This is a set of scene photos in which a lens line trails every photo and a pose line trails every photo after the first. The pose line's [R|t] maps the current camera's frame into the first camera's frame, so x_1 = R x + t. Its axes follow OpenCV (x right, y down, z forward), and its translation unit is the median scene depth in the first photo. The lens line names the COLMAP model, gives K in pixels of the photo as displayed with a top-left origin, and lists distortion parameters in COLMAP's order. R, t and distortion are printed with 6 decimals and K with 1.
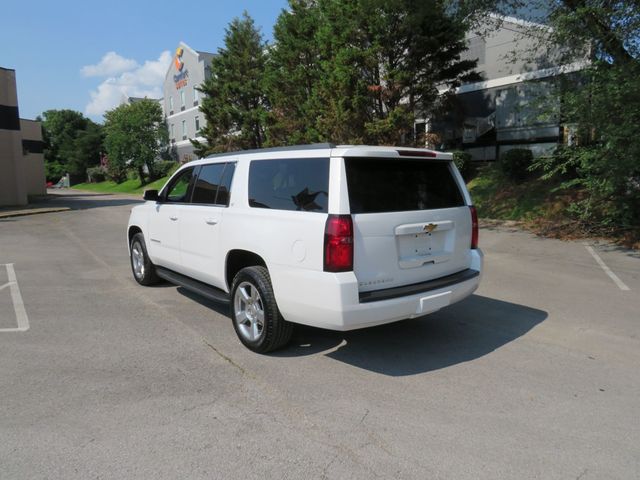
lens RADIAL K [[447.7, 0, 314.1], [0, 447.7, 237.4], [0, 0, 1]] dist [-0.014572, -0.004988]
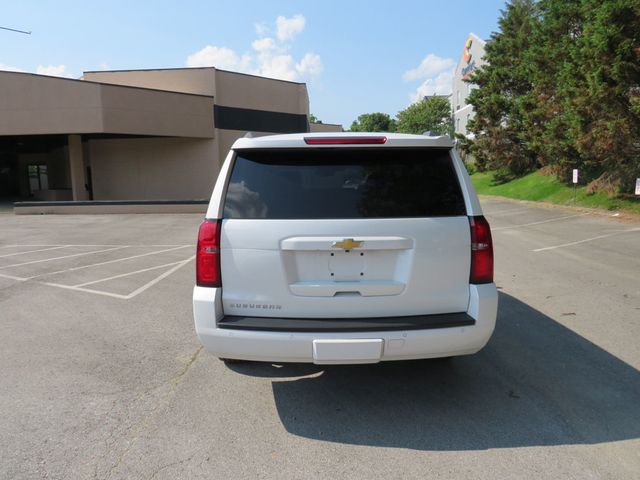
lens RADIAL K [[447.7, 0, 314.1], [0, 447.7, 237.4], [0, 0, 1]] dist [-0.014572, -0.004988]
pose [[0.790817, 0.078496, -0.606998, 0.163449], [-0.072746, 0.996767, 0.034125, -0.013379], [0.607714, 0.017170, 0.793970, 0.102188]]
